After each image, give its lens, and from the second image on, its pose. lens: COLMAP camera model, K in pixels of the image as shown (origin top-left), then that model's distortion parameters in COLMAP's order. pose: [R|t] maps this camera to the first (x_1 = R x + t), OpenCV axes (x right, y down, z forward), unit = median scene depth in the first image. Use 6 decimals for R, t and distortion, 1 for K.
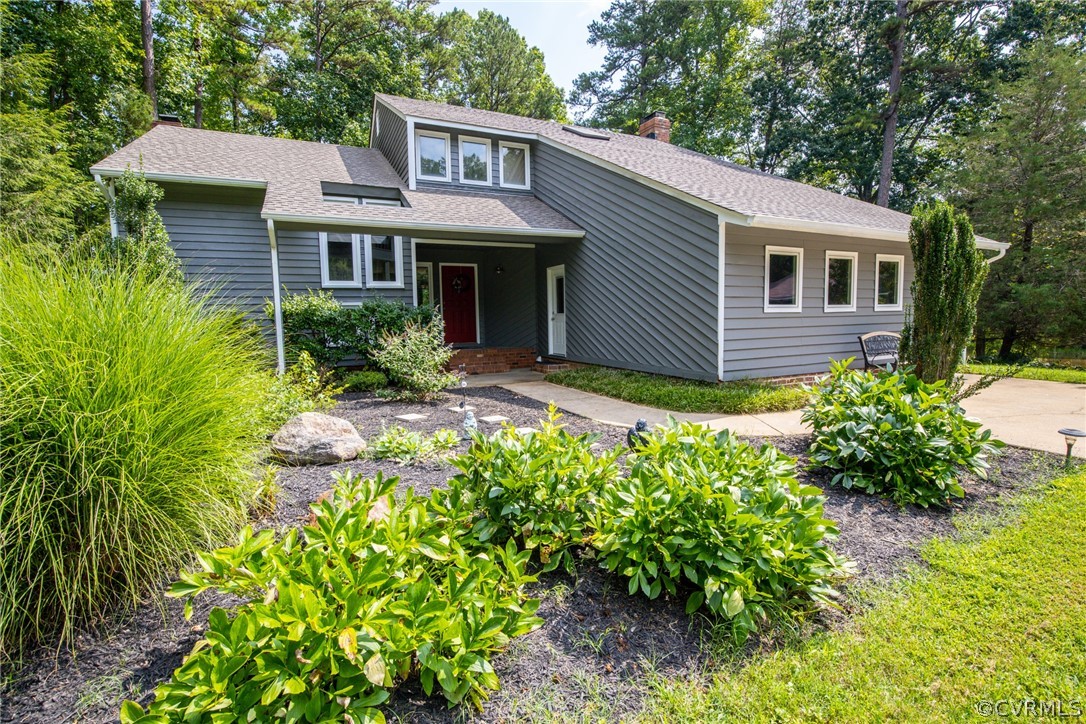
lens RADIAL K [[496.5, 0, 540.3], [0, 496.5, 358.9], [0, 0, 1]] dist [-0.032331, 0.004720]
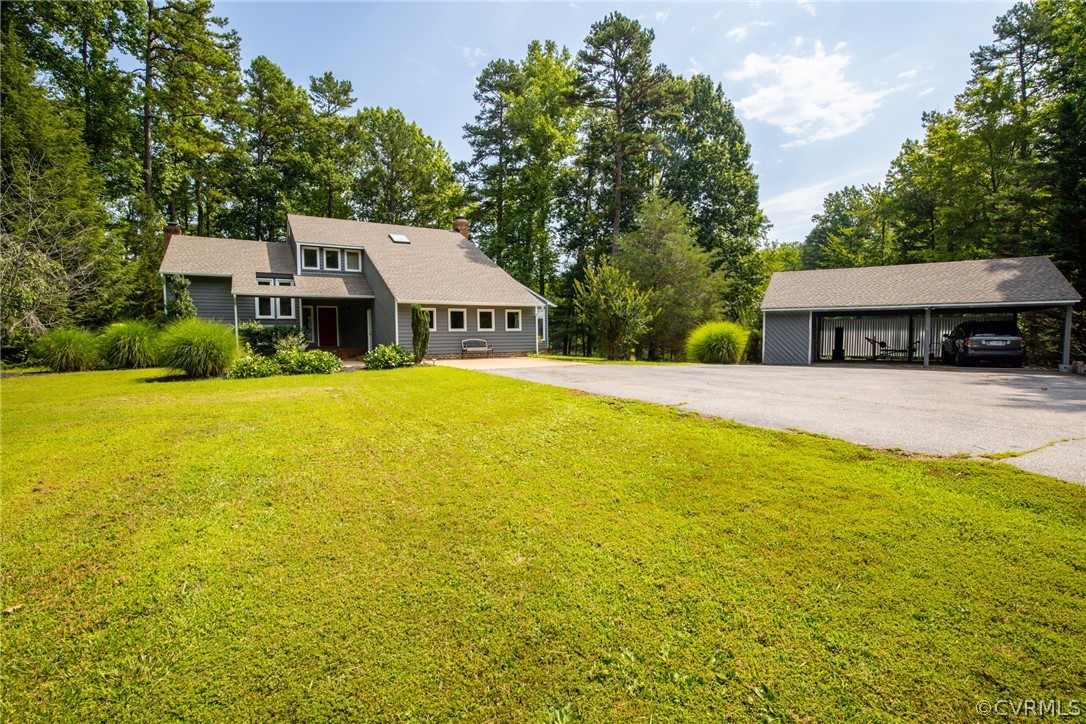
lens RADIAL K [[496.5, 0, 545.7], [0, 496.5, 364.1], [0, 0, 1]] dist [-0.032331, 0.004720]
pose [[0.994466, 0.003549, 0.104995, 0.606827], [-0.000430, 0.999558, -0.029715, 0.122511], [-0.105055, 0.029506, 0.994029, -1.292026]]
